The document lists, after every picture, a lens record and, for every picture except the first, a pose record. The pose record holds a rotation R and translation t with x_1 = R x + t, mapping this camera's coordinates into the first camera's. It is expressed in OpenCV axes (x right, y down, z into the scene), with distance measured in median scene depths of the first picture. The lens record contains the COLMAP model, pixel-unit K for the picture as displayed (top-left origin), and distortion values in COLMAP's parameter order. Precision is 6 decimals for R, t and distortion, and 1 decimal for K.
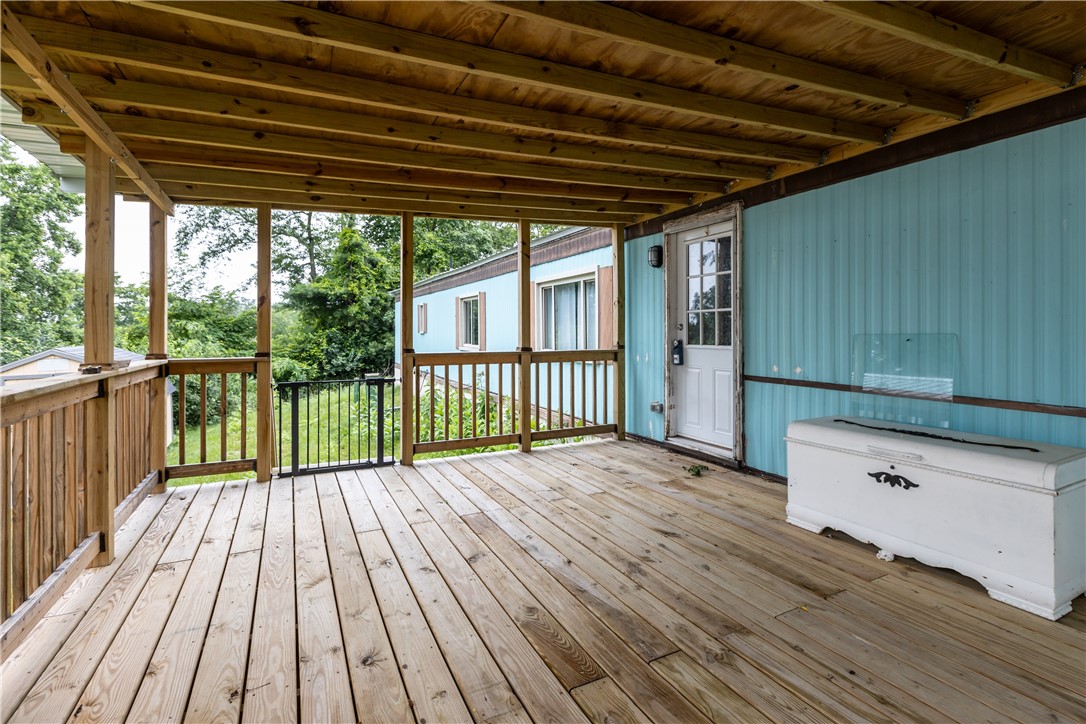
lens RADIAL K [[529.3, 0, 539.8], [0, 529.3, 327.8], [0, 0, 1]] dist [0.000636, 0.000343]
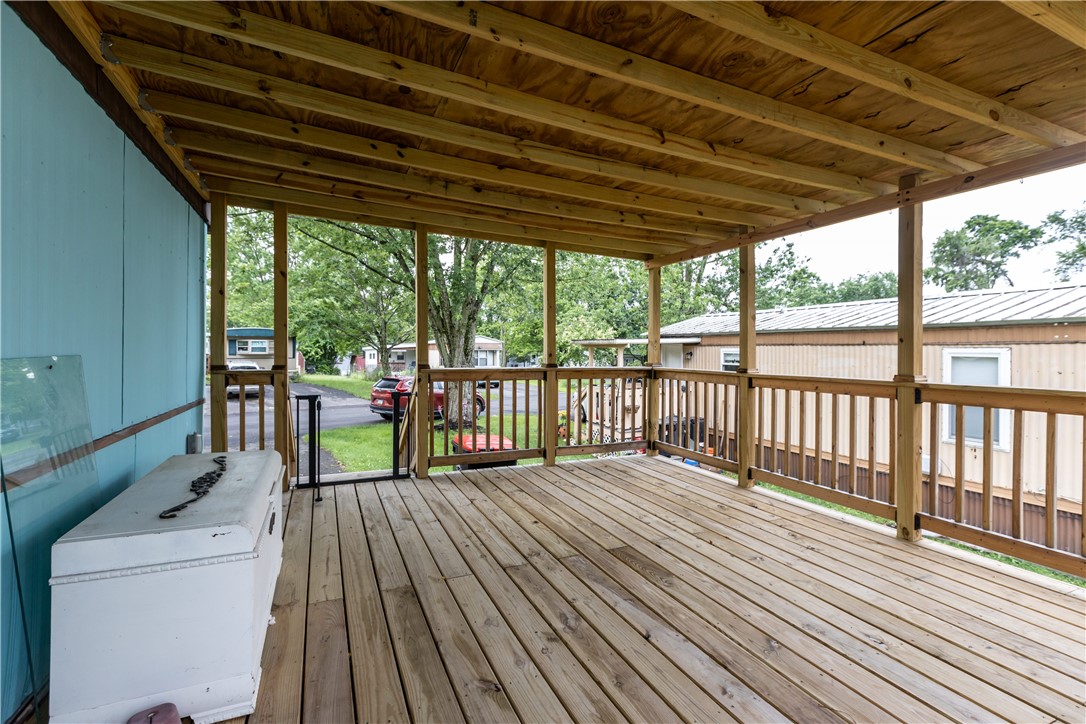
lens RADIAL K [[496.6, 0, 547.9], [0, 496.6, 359.4], [0, 0, 1]] dist [0.000985, 0.000129]
pose [[-0.999773, 0.002218, 0.021206, 0.252708], [0.002456, 0.999934, 0.011194, 0.015779], [-0.021179, 0.011244, -0.999712, 2.315703]]
